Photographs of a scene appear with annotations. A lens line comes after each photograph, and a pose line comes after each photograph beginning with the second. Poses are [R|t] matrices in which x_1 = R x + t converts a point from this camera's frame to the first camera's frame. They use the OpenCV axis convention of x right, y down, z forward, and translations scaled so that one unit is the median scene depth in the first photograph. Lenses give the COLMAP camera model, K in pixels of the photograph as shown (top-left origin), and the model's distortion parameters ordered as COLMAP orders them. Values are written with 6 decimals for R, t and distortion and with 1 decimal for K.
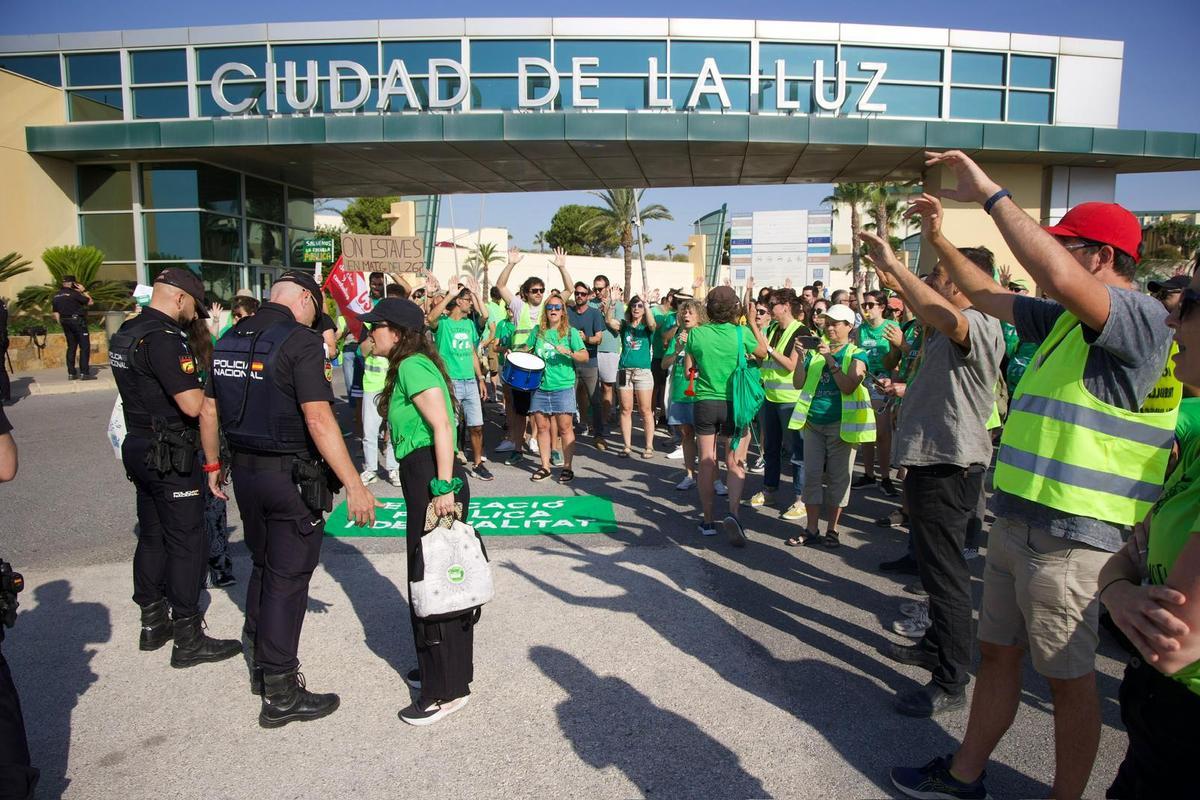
lens RADIAL K [[842.3, 0, 613.1], [0, 842.3, 405.2], [0, 0, 1]] dist [-0.085110, 0.062810]
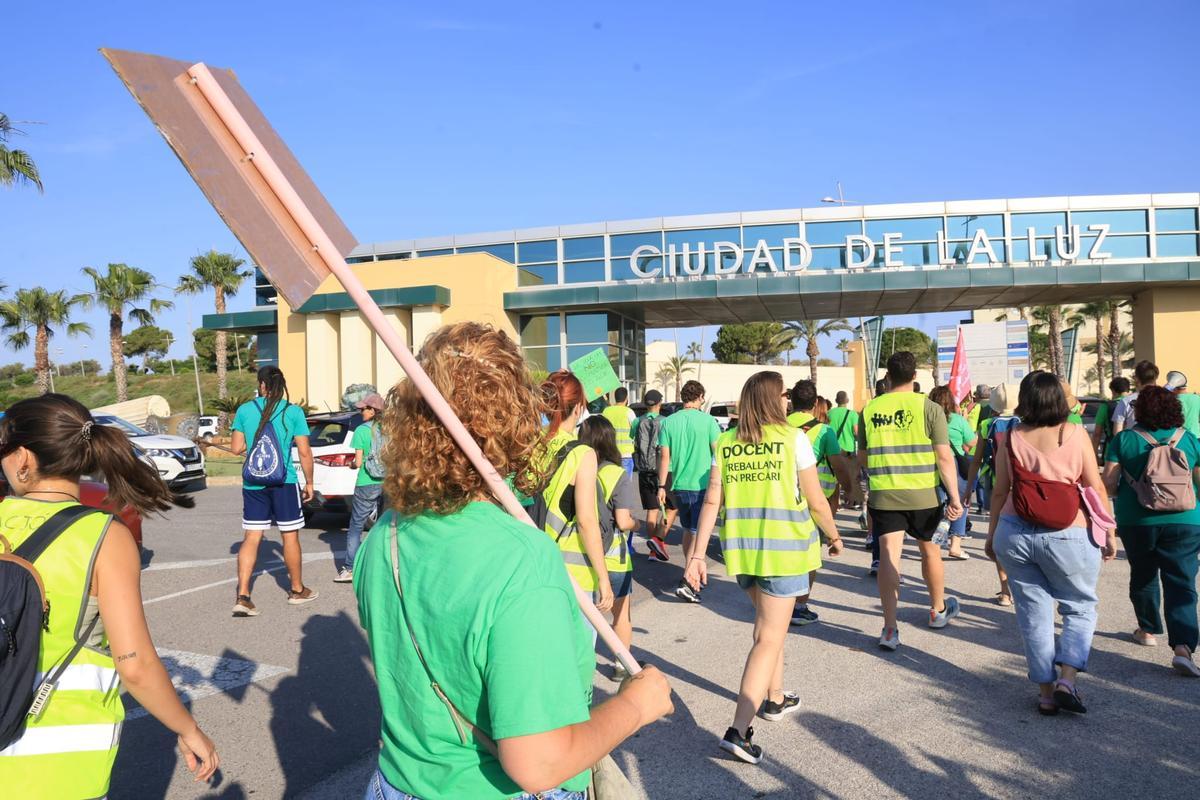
lens RADIAL K [[857.9, 0, 617.7], [0, 857.9, 398.7], [0, 0, 1]] dist [-0.069892, 0.063958]
pose [[0.991232, -0.029549, -0.128783, -0.301752], [0.011914, 0.990691, -0.135609, 0.060971], [0.131591, 0.132886, 0.982357, -0.449729]]
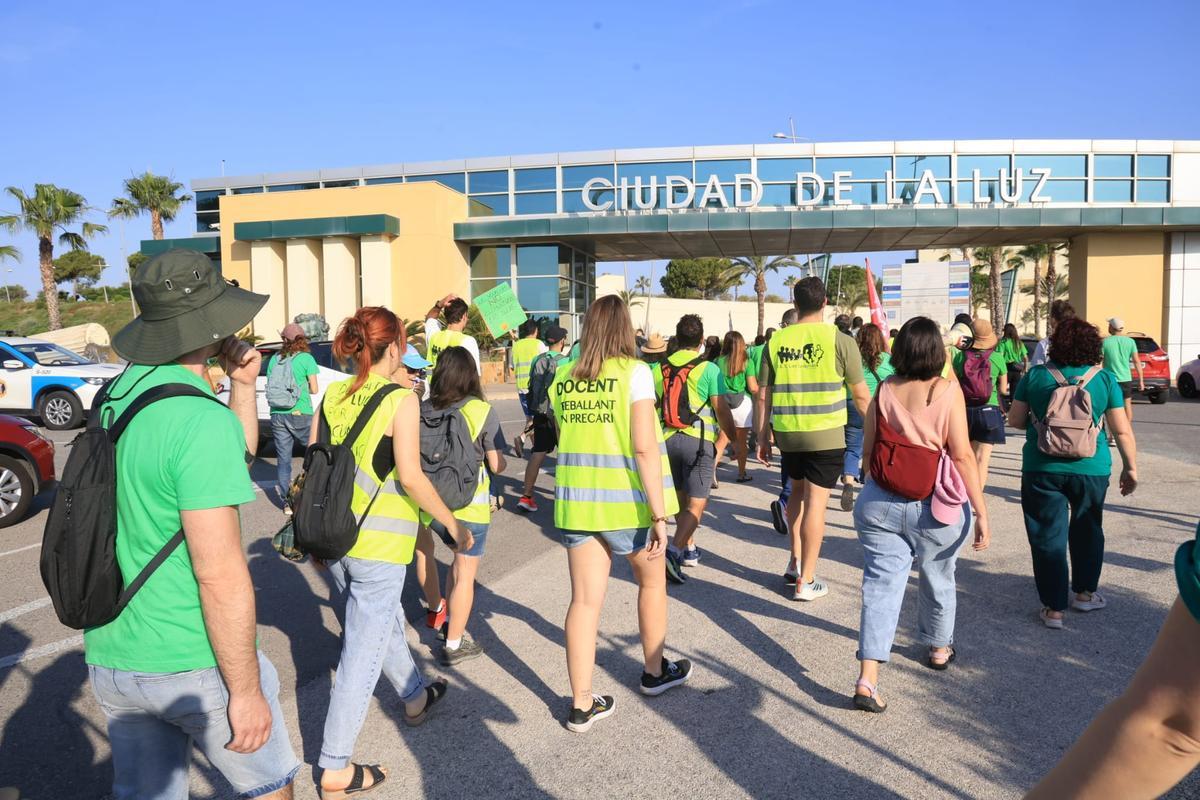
lens RADIAL K [[857.9, 0, 619.1], [0, 857.9, 398.8], [0, 0, 1]] dist [-0.069892, 0.063958]
pose [[0.997656, -0.011302, -0.067482, -0.304953], [0.007381, 0.998284, -0.058086, 0.063473], [0.068023, 0.057452, 0.996028, -0.464317]]
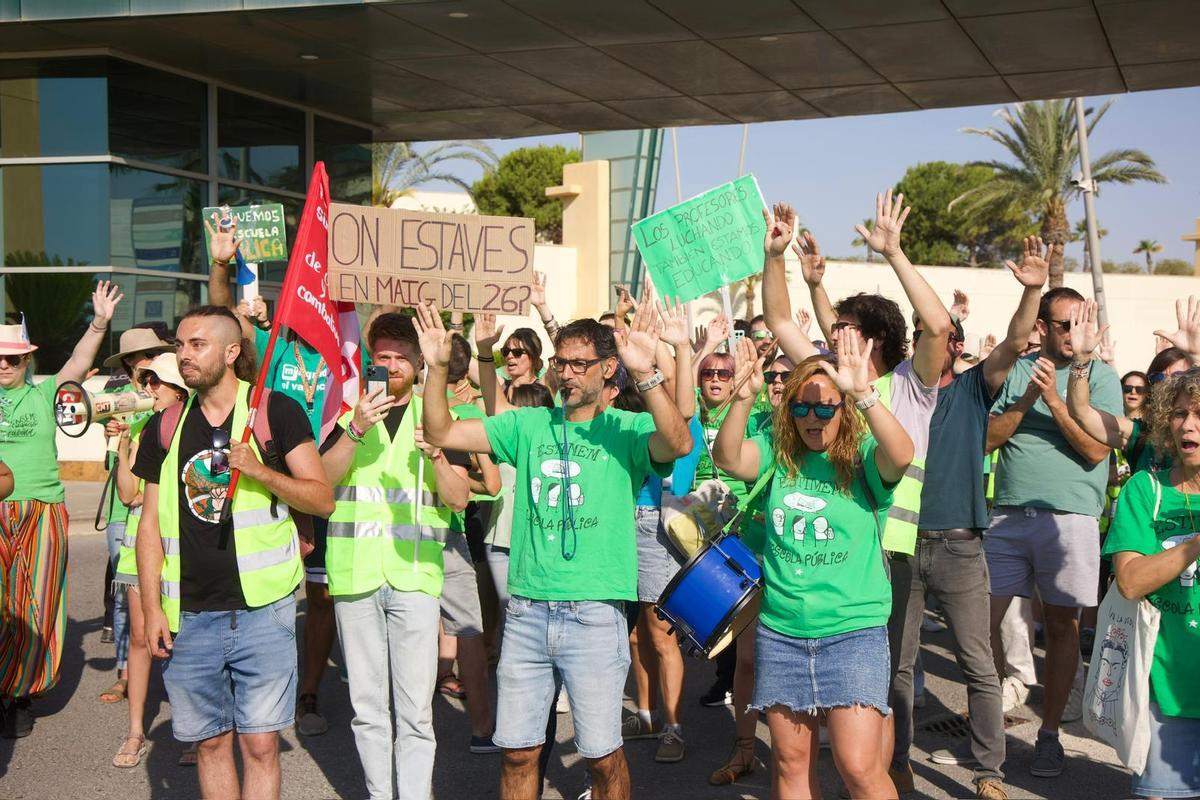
lens RADIAL K [[1662.8, 0, 597.7], [0, 1662.8, 389.6], [0, 0, 1]] dist [0.179189, 0.000000]
pose [[0.970167, 0.006235, -0.242358, -0.006484], [-0.031790, 0.994310, -0.101675, -0.021389], [0.240345, 0.106347, 0.964844, 0.167757]]
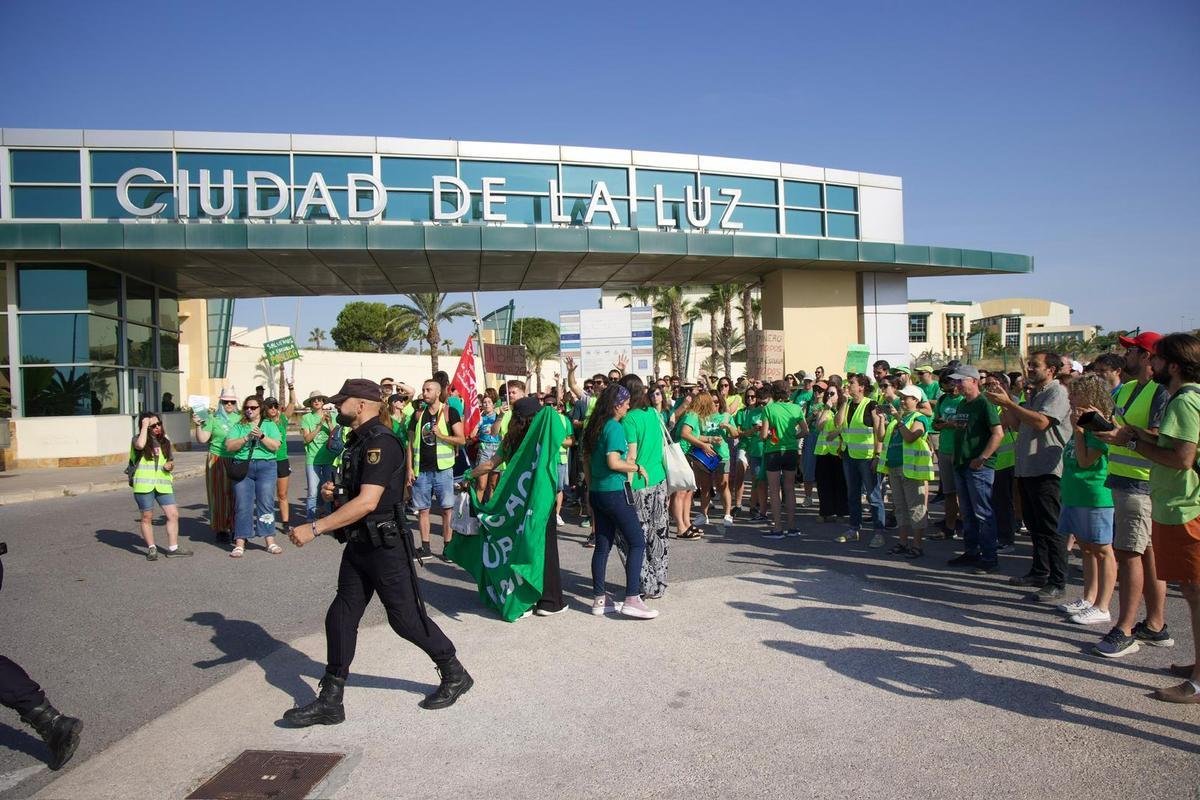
lens RADIAL K [[846.5, 0, 617.8], [0, 846.5, 400.8], [0, 0, 1]] dist [-0.066565, 0.036628]
pose [[0.959300, -0.034132, 0.280319, -0.185542], [0.066220, 0.992179, -0.105808, 0.010415], [-0.274516, 0.120064, 0.954058, -0.084367]]
